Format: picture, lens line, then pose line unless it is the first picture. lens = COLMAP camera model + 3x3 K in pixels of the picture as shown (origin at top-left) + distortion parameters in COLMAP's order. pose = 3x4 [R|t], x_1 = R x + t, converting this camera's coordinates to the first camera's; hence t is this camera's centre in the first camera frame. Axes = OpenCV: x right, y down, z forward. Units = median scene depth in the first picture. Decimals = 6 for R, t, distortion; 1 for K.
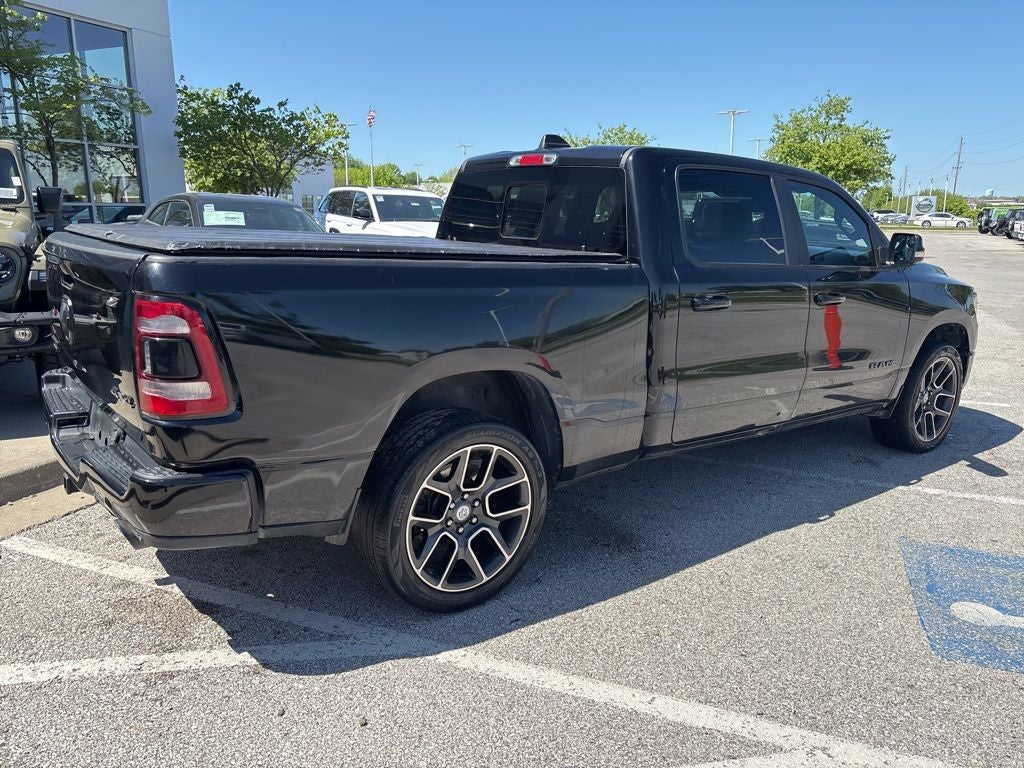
lens RADIAL K [[778.4, 0, 512.3], [0, 778.4, 386.8], [0, 0, 1]] dist [0.048752, -0.063481]
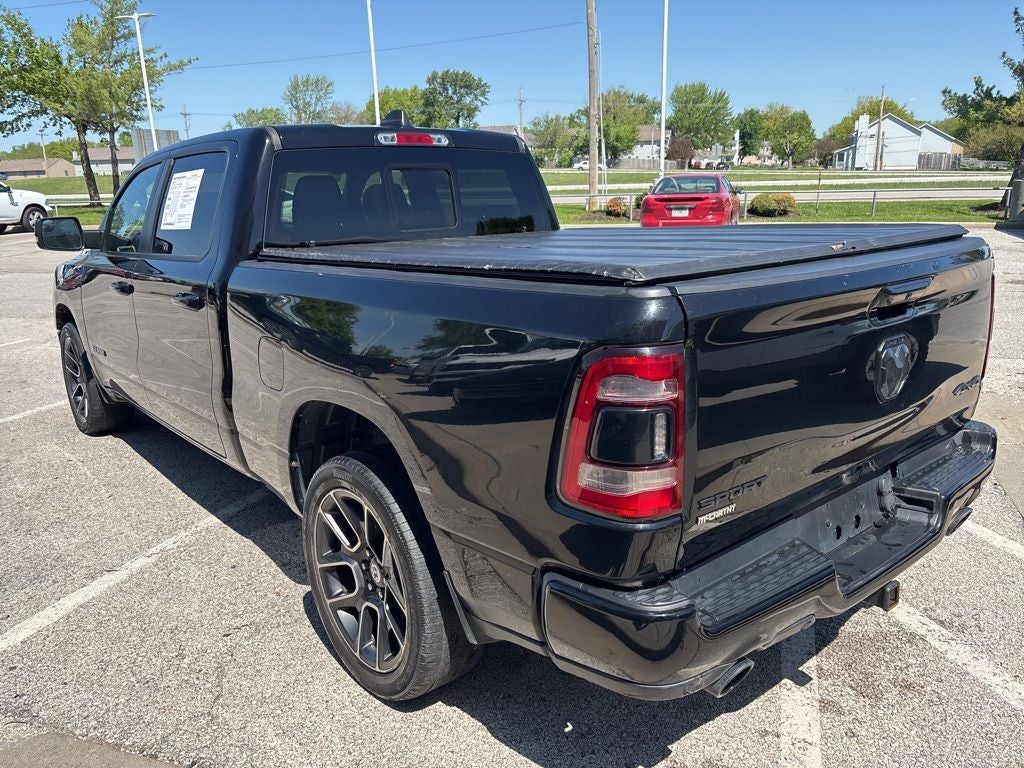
lens RADIAL K [[778.4, 0, 511.9], [0, 778.4, 387.7], [0, 0, 1]] dist [0.048752, -0.063481]
pose [[-0.035150, -0.277273, 0.960148, -0.993531], [0.243174, 0.929494, 0.277323, -0.280052], [-0.969346, 0.243231, 0.034754, 1.058108]]
